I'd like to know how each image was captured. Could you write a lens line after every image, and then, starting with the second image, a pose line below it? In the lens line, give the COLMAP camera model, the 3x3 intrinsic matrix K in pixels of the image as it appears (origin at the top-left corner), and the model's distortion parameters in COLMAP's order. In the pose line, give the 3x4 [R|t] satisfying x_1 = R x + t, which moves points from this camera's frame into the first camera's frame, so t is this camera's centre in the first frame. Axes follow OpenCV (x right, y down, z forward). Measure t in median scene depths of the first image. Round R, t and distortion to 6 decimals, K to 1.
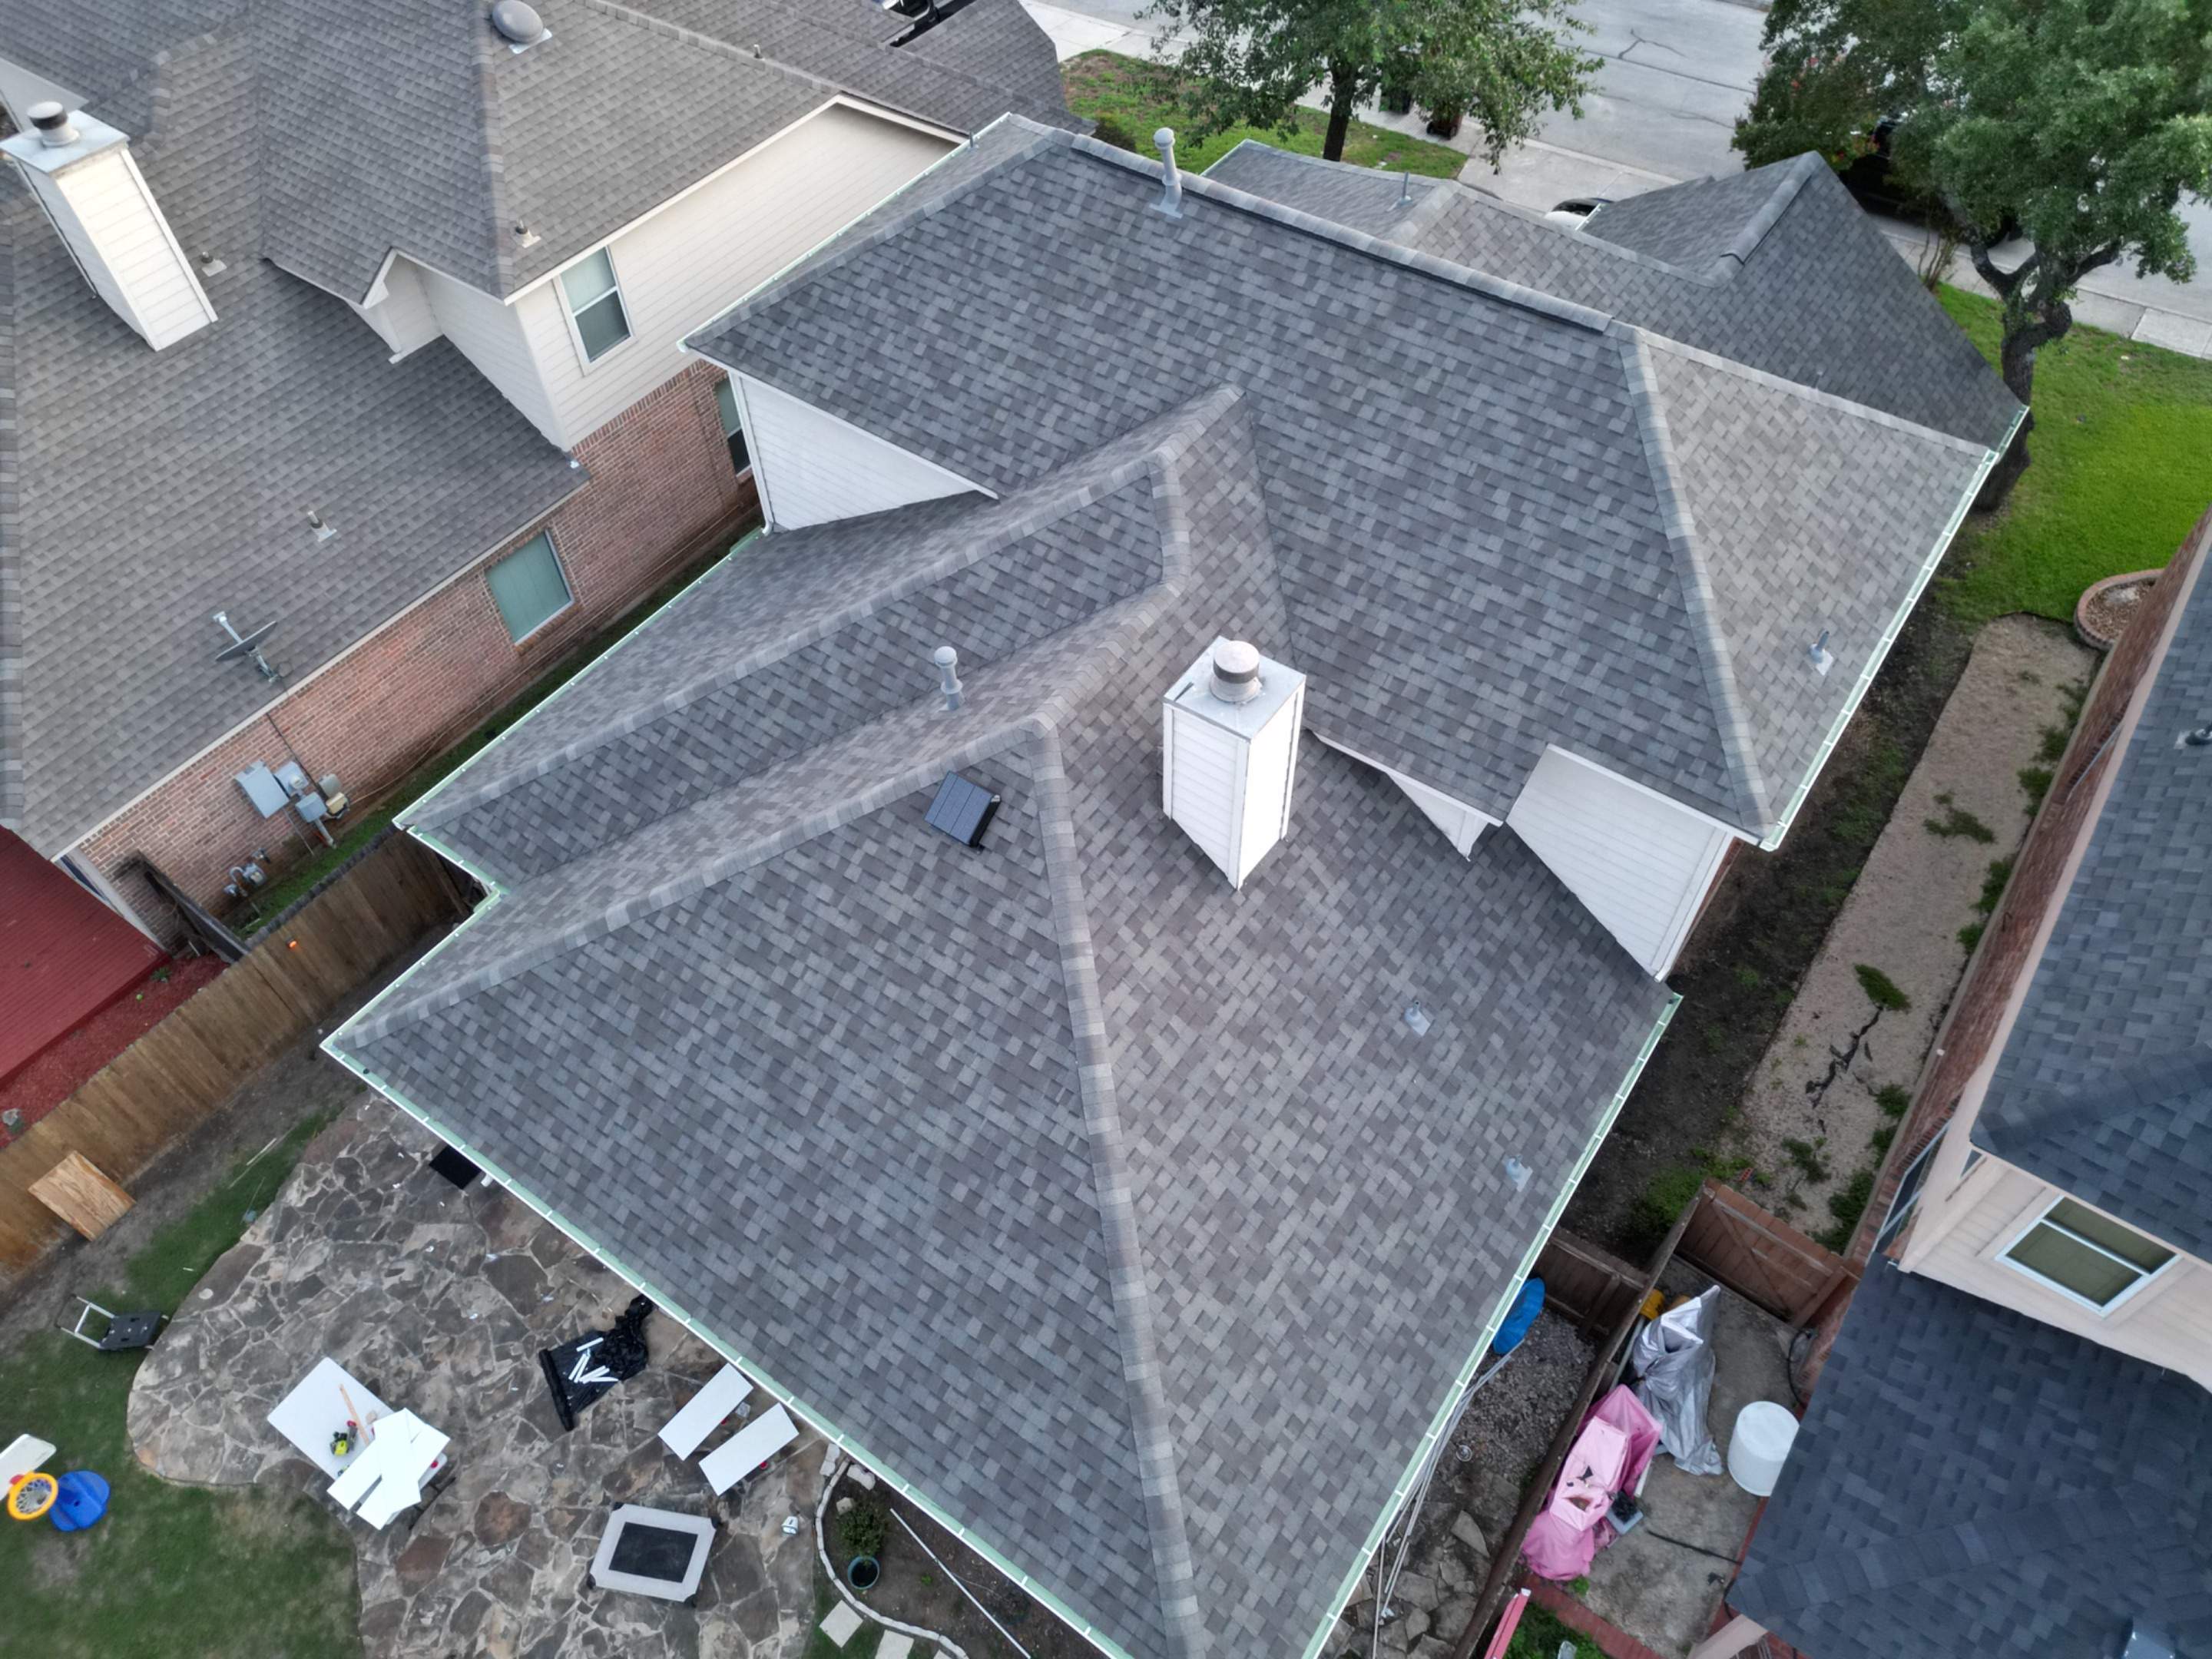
lens RADIAL K [[1557.5, 0, 1112.8], [0, 1557.5, 819.9], [0, 0, 1]] dist [0.091476, -0.096547]
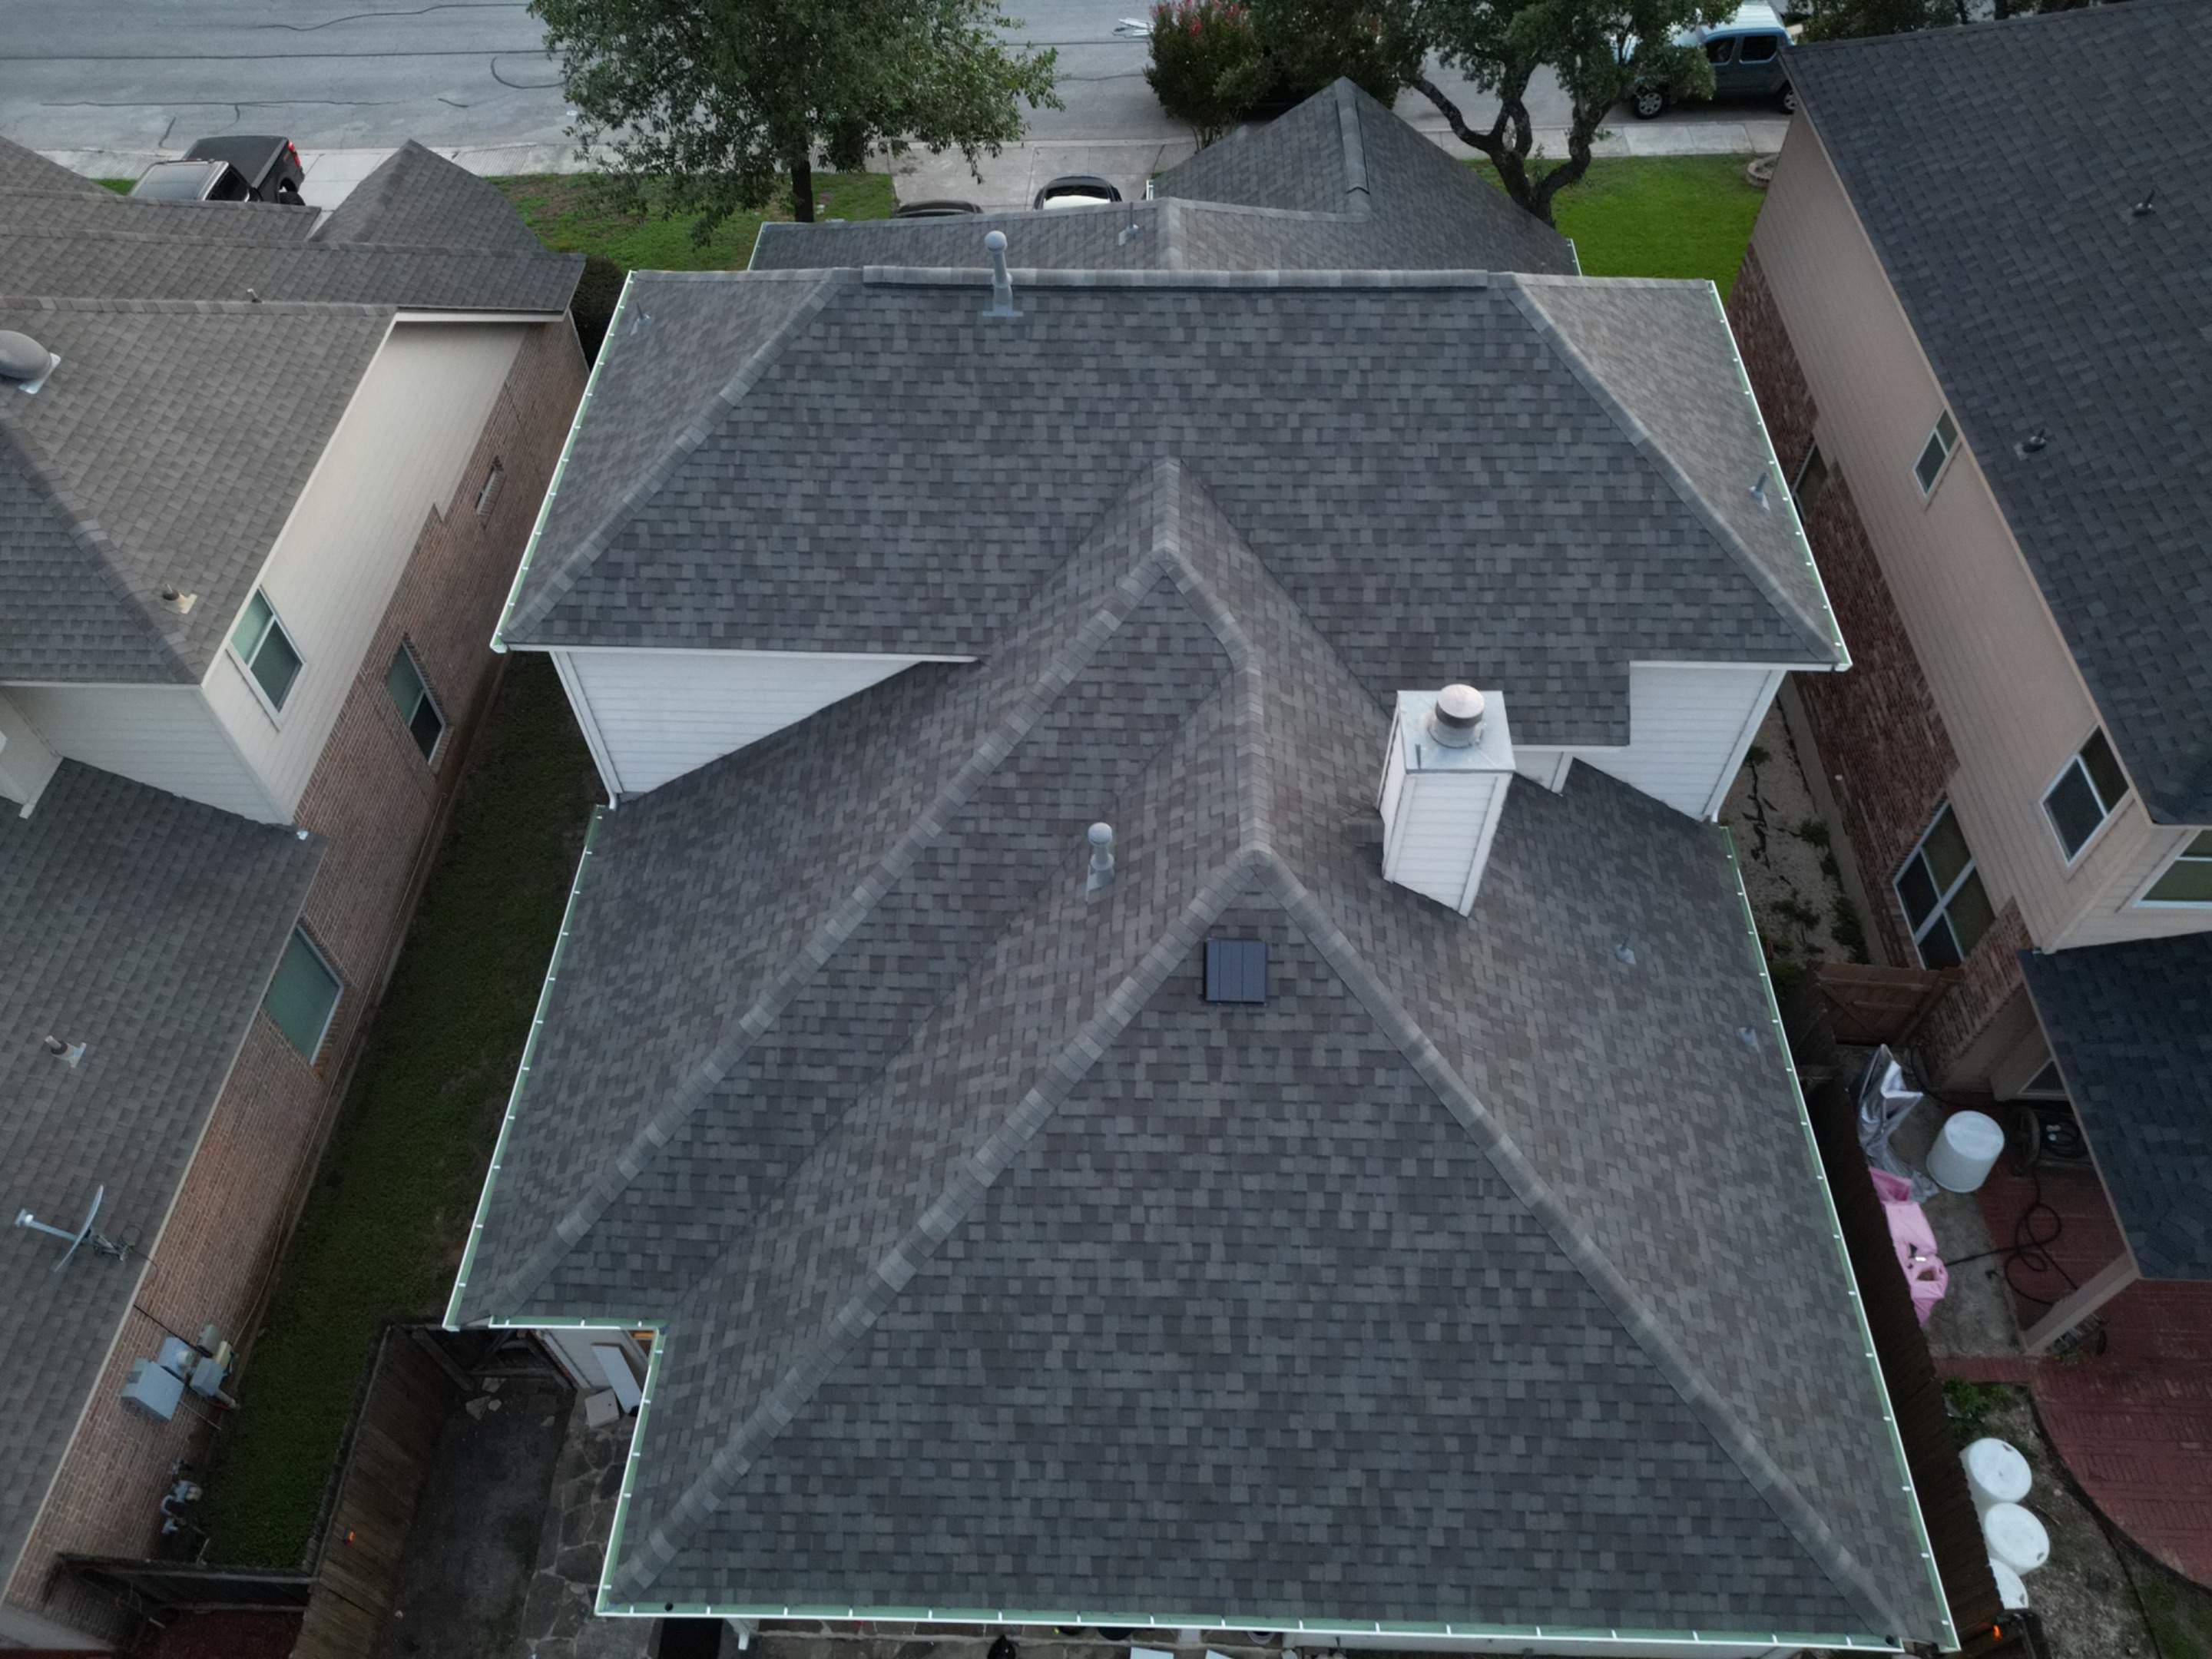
lens RADIAL K [[1557.5, 0, 1112.8], [0, 1557.5, 819.9], [0, 0, 1]] dist [0.091476, -0.096547]
pose [[0.833687, -0.428836, 0.347946, -0.398723], [0.427506, 0.900014, 0.084933, -0.179009], [-0.349578, 0.077941, 0.933660, 0.131561]]
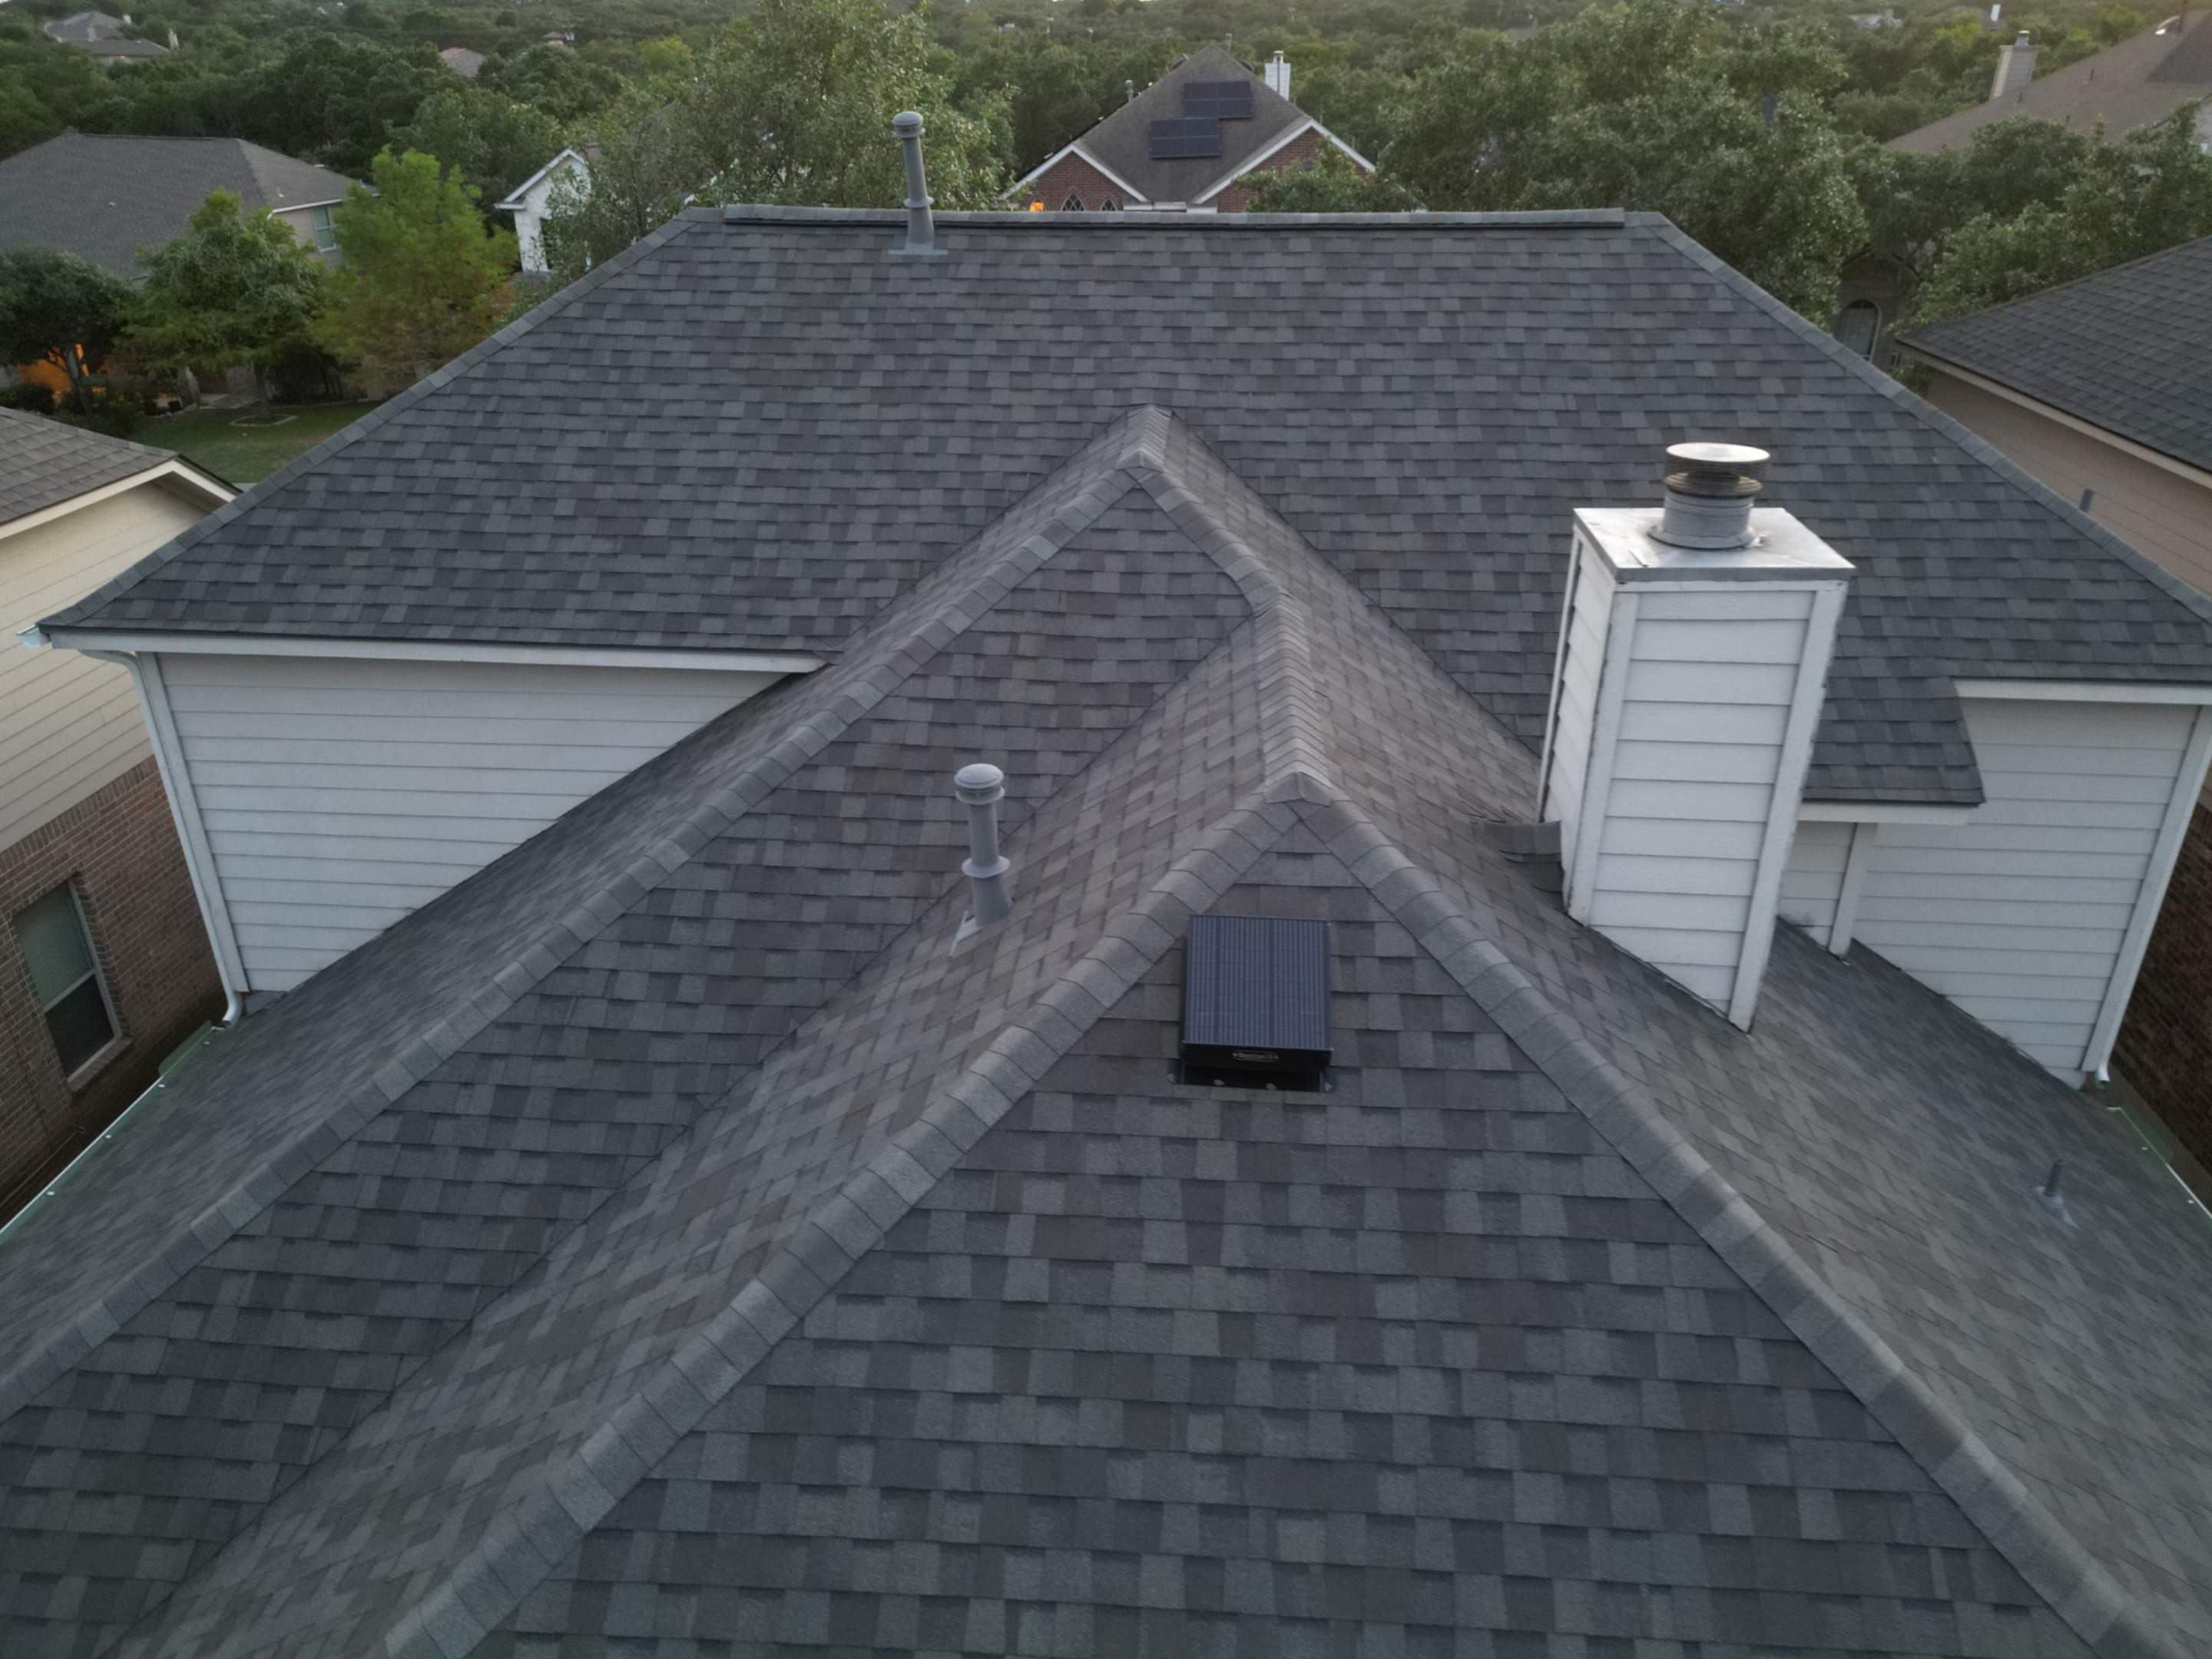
lens RADIAL K [[1557.0, 0, 1112.7], [0, 1557.0, 824.4], [0, 0, 1]] dist [0.056912, -0.050075]
pose [[0.854314, -0.216263, 0.472630, -0.275782], [0.397193, 0.858152, -0.325289, 0.063765], [-0.335240, 0.465625, 0.819029, 0.597131]]
